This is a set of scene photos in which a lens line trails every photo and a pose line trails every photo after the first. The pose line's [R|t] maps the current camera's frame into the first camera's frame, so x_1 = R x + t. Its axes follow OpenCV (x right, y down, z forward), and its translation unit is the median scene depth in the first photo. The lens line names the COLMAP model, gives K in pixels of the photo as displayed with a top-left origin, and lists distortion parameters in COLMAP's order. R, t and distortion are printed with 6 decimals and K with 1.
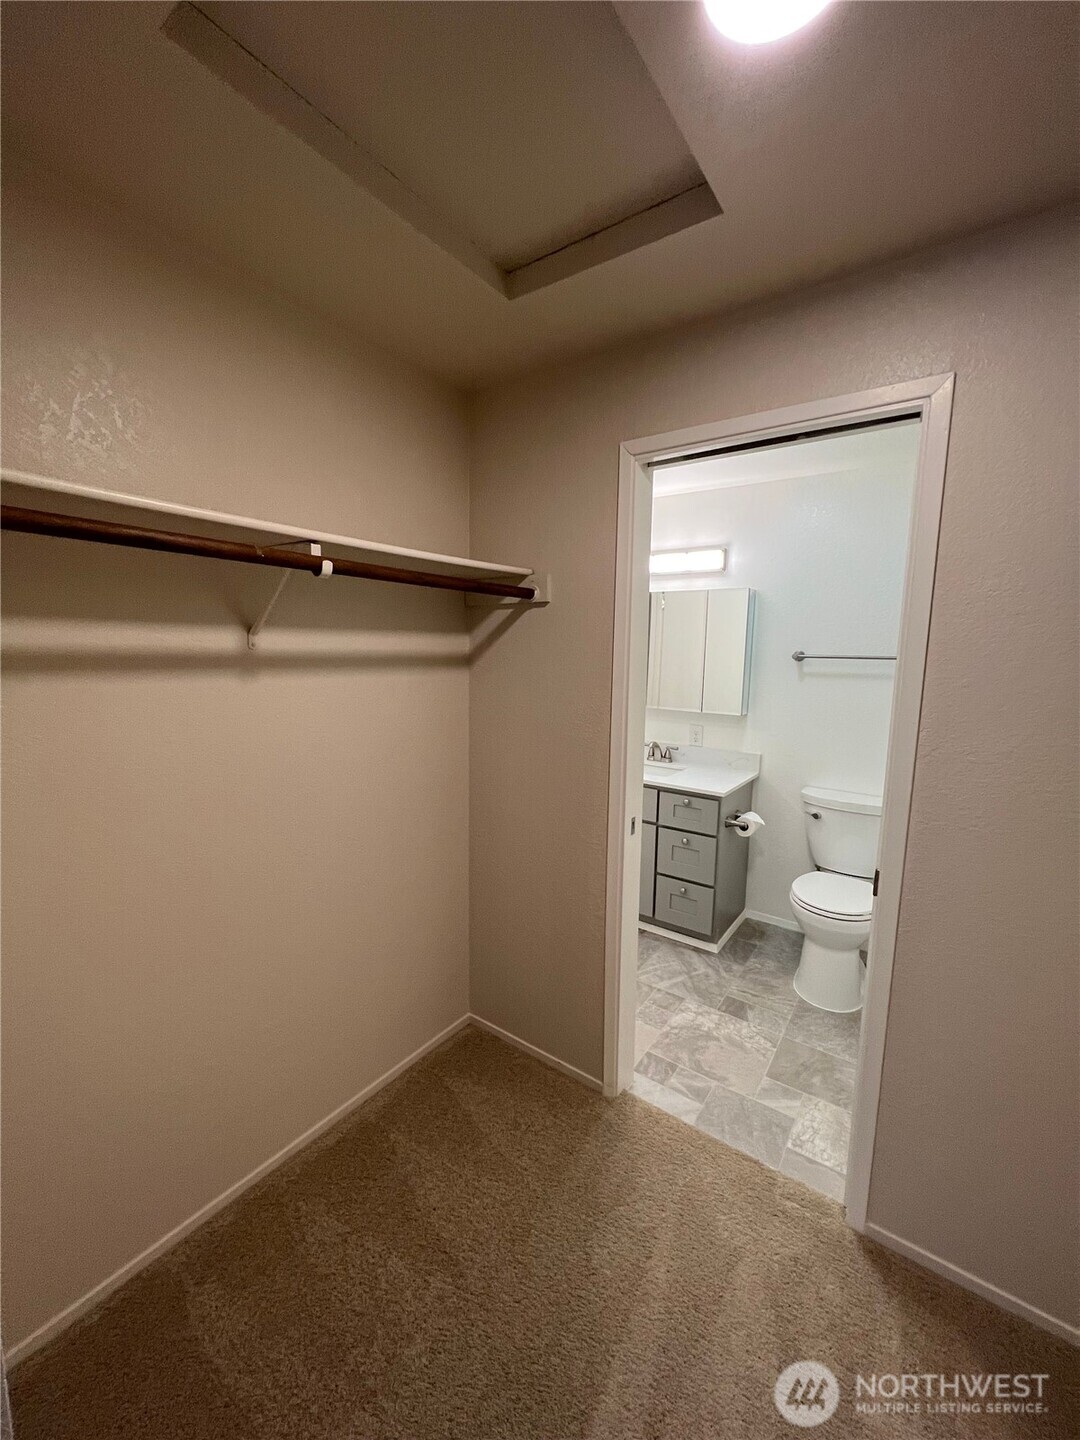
lens RADIAL K [[574.6, 0, 540.0], [0, 574.6, 720.0], [0, 0, 1]] dist [-0.000313, 0.000463]
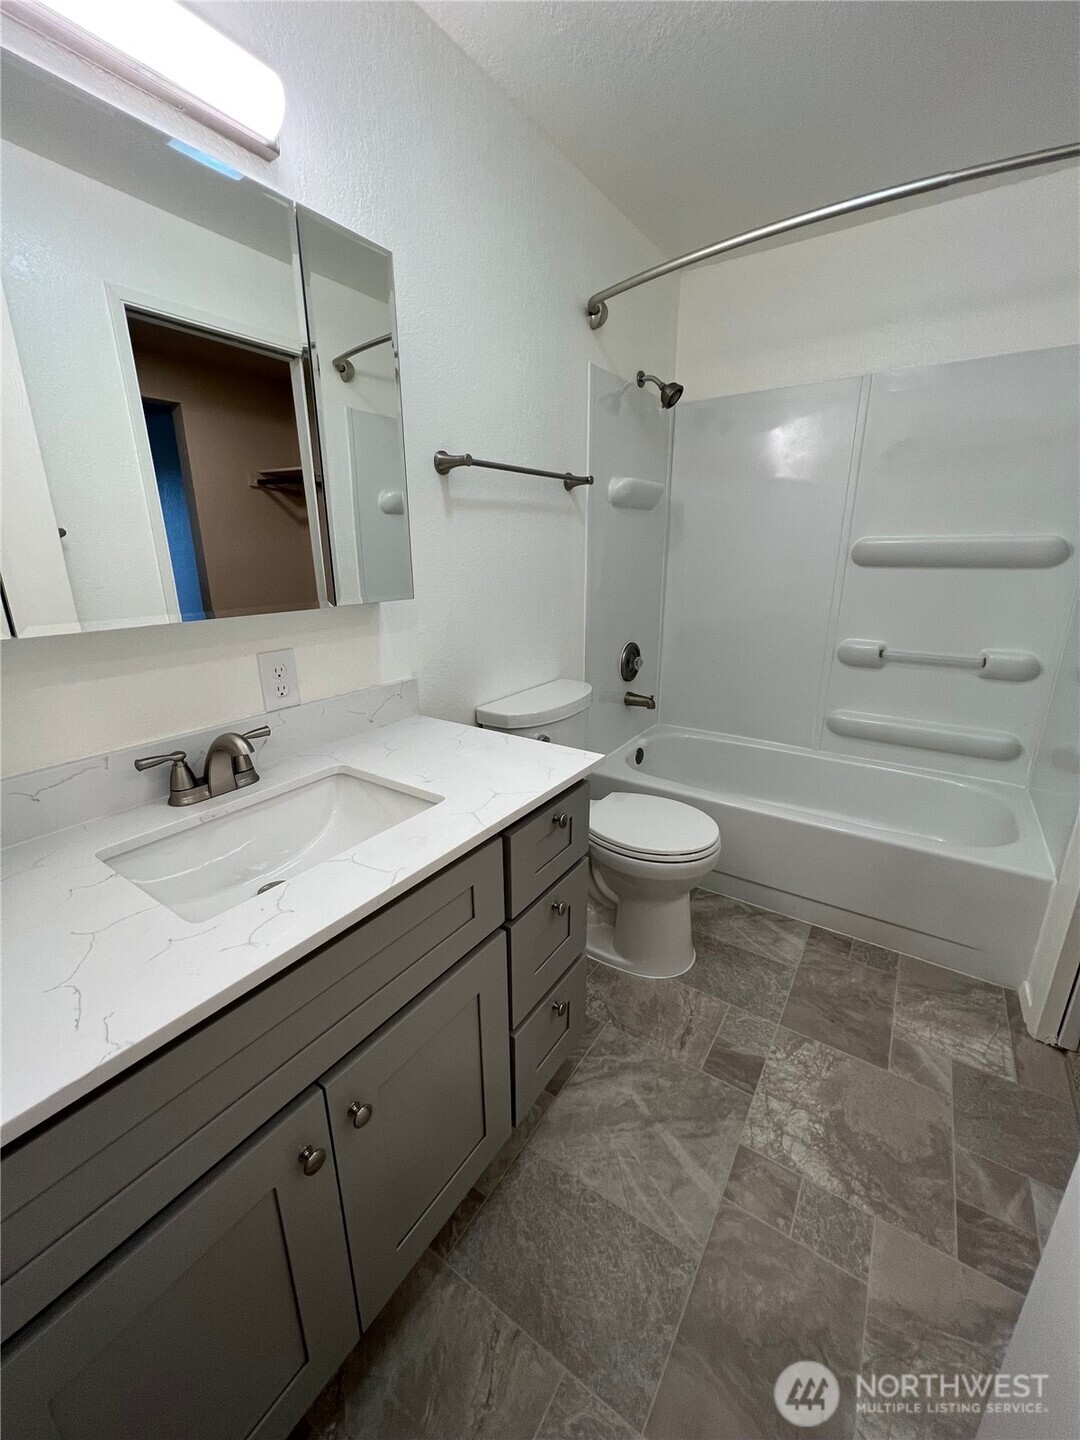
lens RADIAL K [[574.6, 0, 540.0], [0, 574.6, 720.0], [0, 0, 1]] dist [-0.000313, 0.000463]
pose [[-0.032467, -0.305005, 0.951797, -0.097872], [0.134164, 0.942350, 0.306555, -0.043748], [-0.990427, 0.137650, 0.010326, 0.982863]]
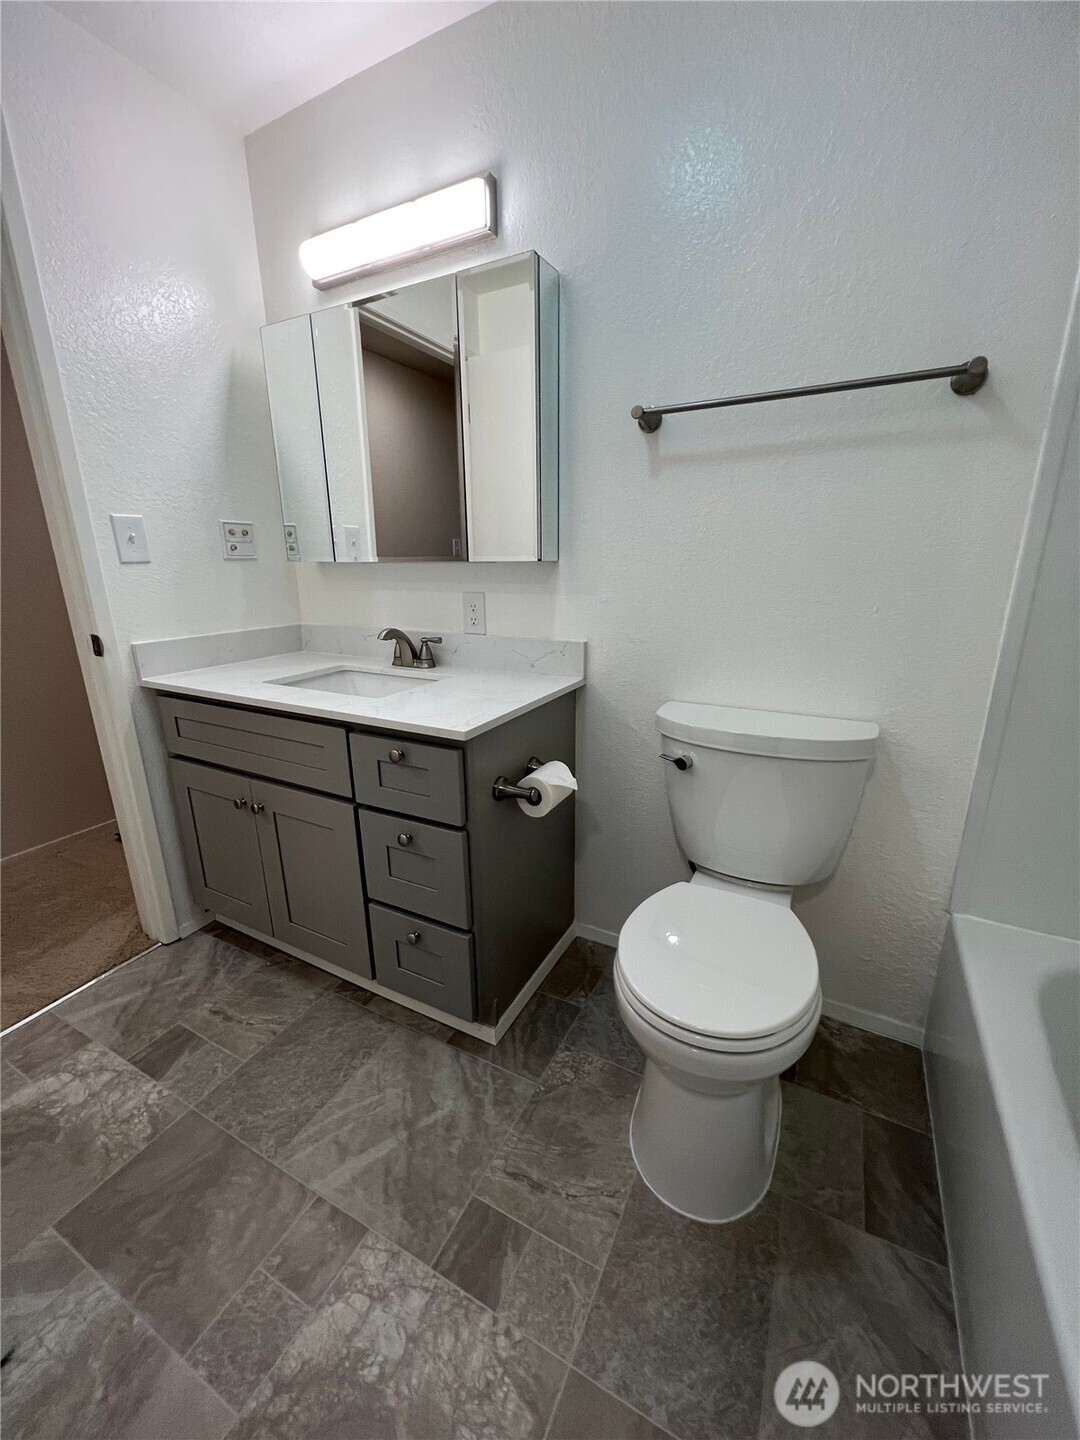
lens RADIAL K [[574.6, 0, 540.0], [0, 574.6, 720.0], [0, 0, 1]] dist [-0.000313, 0.000463]
pose [[0.990189, -0.063144, 0.124653, 0.305186], [0.044019, 0.987612, 0.150612, 0.055119], [-0.132619, -0.143647, 0.980703, 0.551950]]
